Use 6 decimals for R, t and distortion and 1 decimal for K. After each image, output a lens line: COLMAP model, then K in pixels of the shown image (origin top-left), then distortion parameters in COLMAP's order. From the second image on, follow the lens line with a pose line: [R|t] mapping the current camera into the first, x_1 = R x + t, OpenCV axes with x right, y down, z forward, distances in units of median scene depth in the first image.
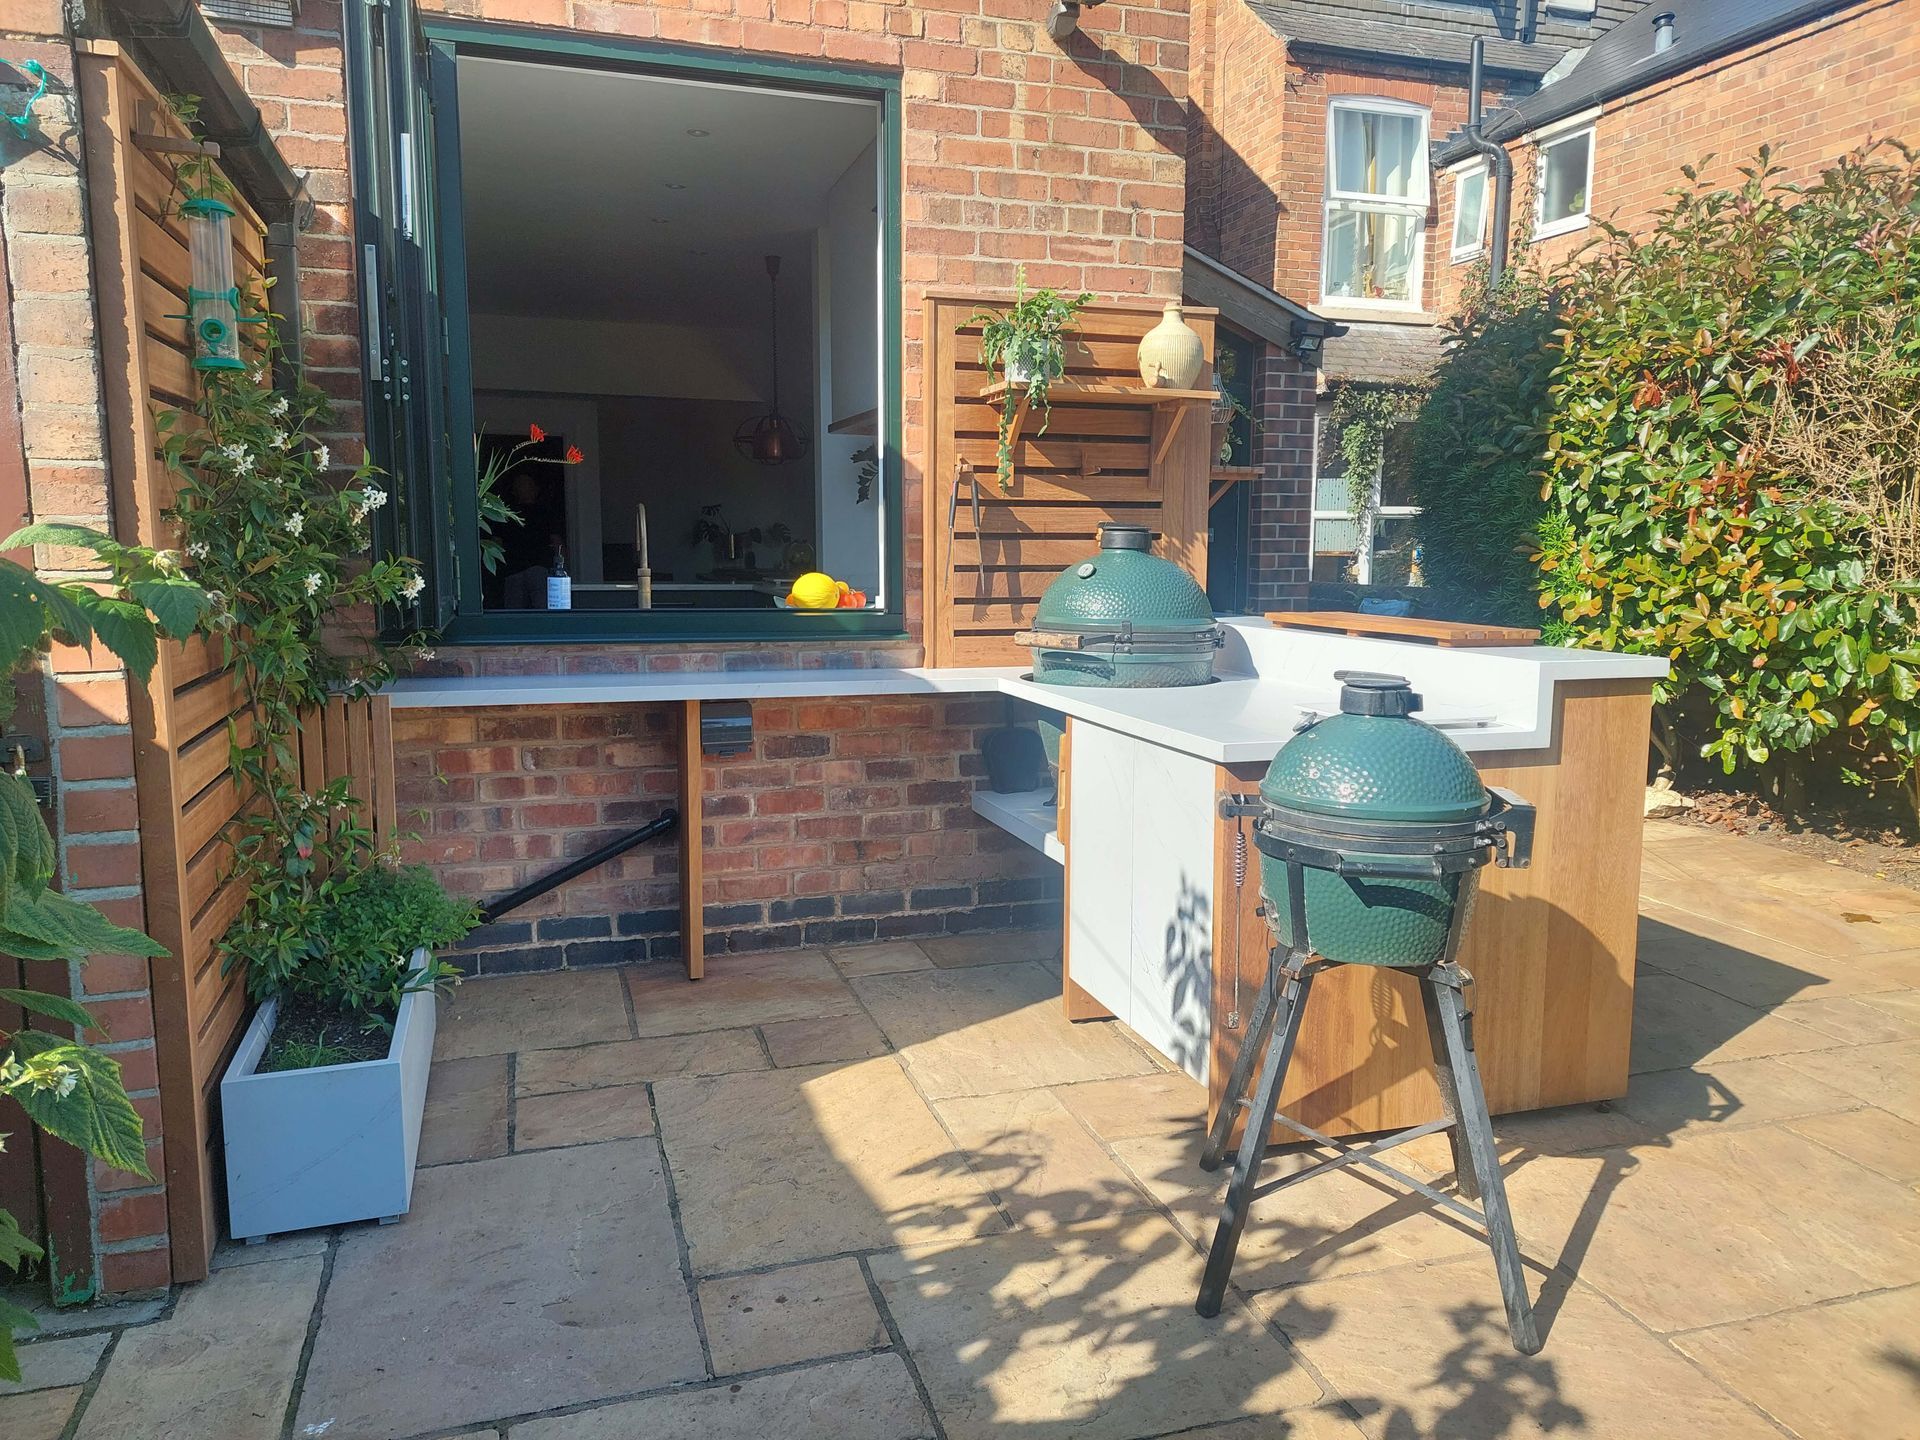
lens RADIAL K [[1413.8, 0, 962.1], [0, 1413.8, 720.1], [0, 0, 1]] dist [0.069512, -0.025619]
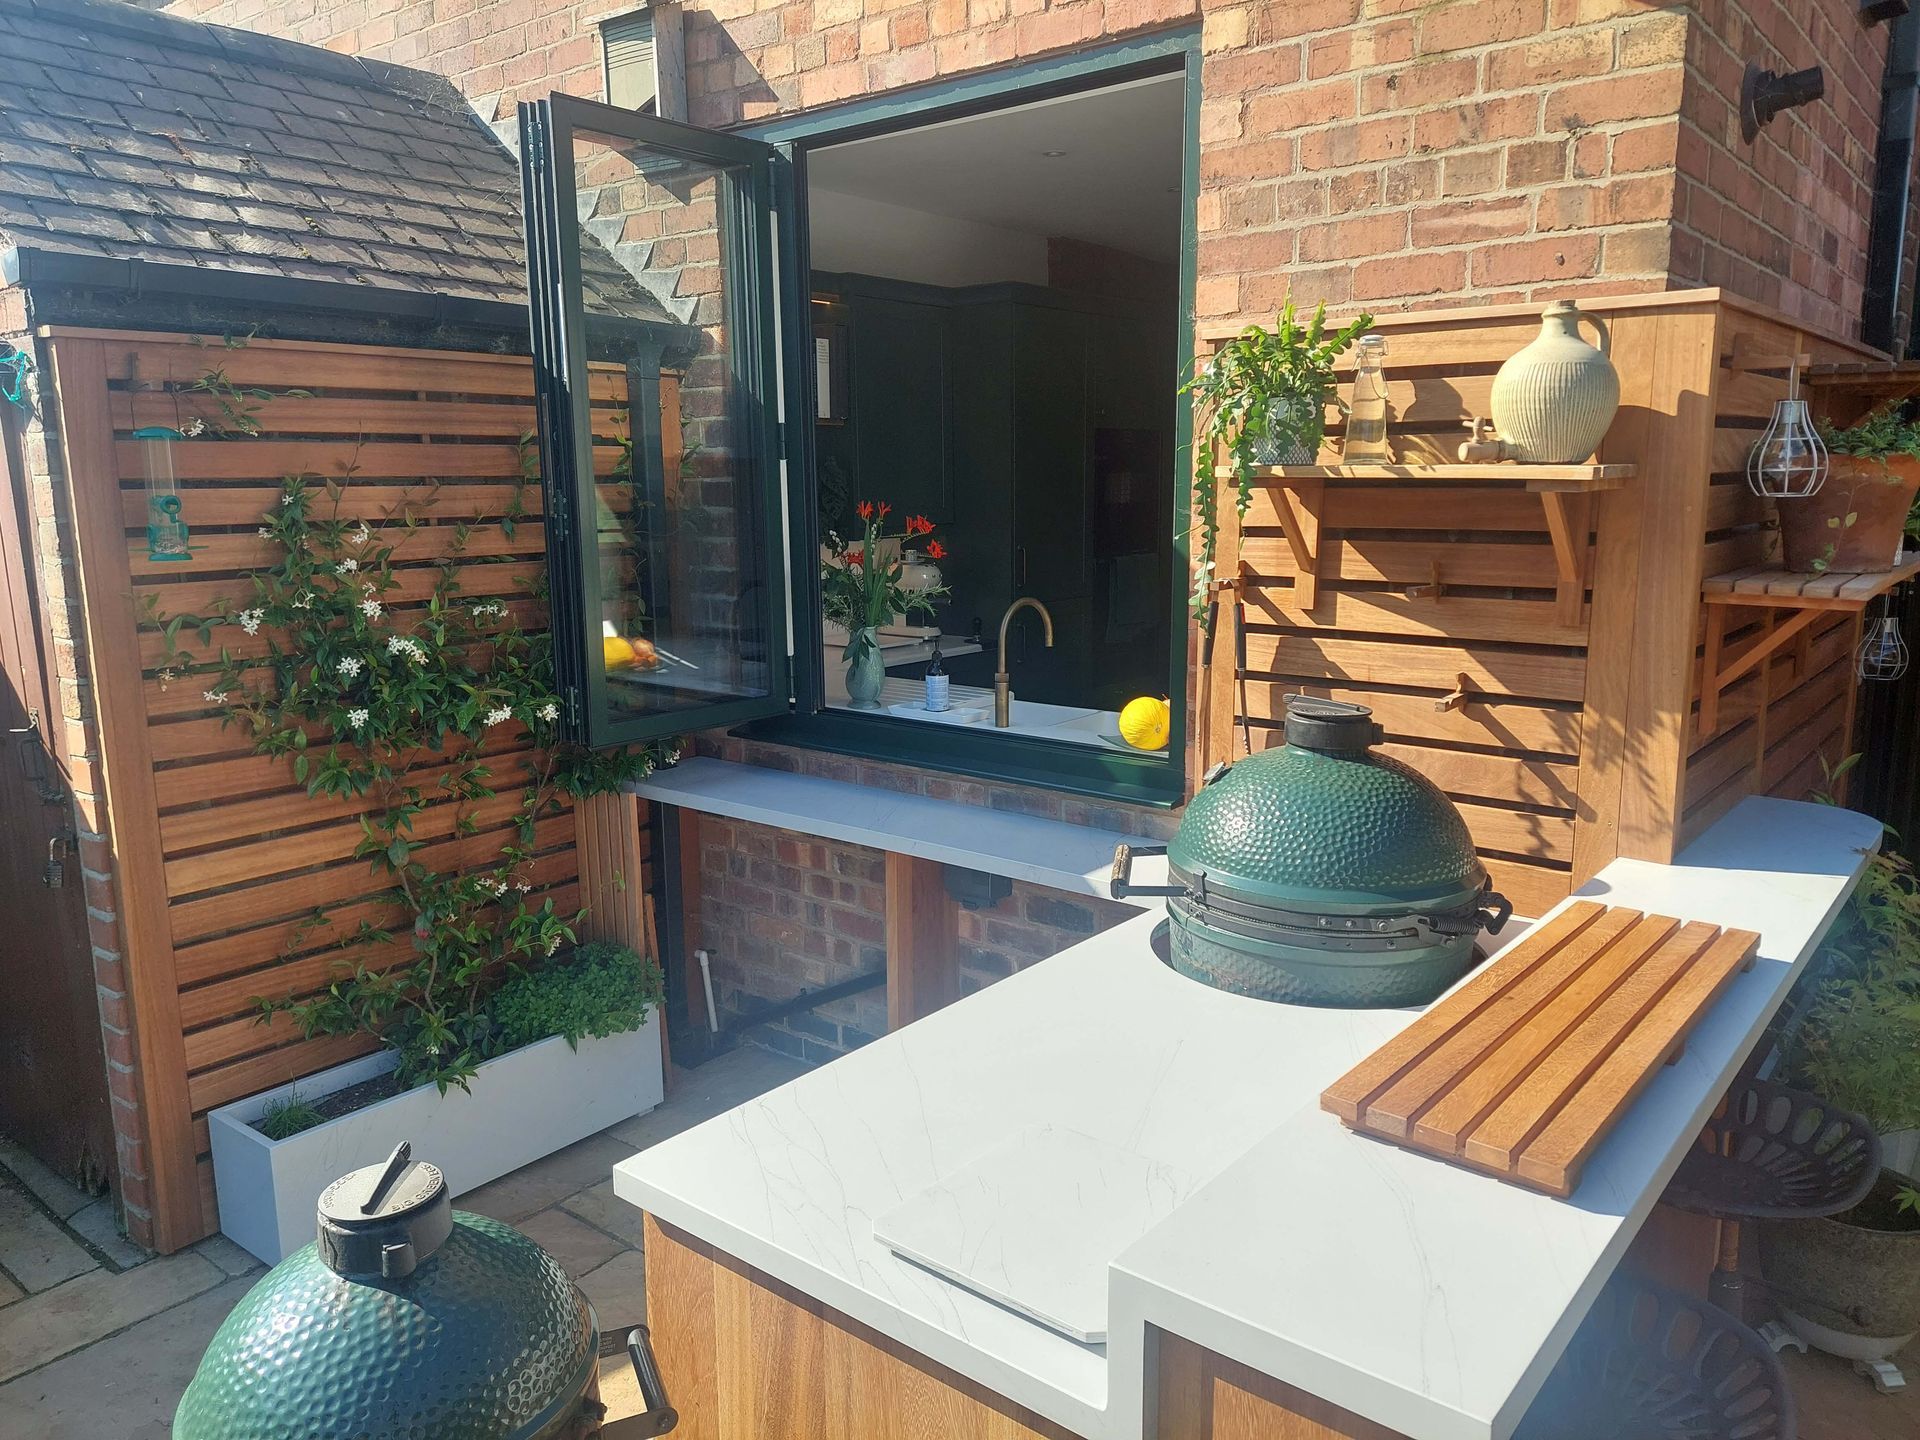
lens RADIAL K [[1413.8, 0, 954.7], [0, 1413.8, 725.0], [0, 0, 1]] dist [0.069512, -0.025619]
pose [[0.541993, 0.139009, -0.828806, 0.505828], [-0.092959, 0.990089, 0.105270, -0.167155], [0.835226, 0.019990, 0.549544, 0.500093]]
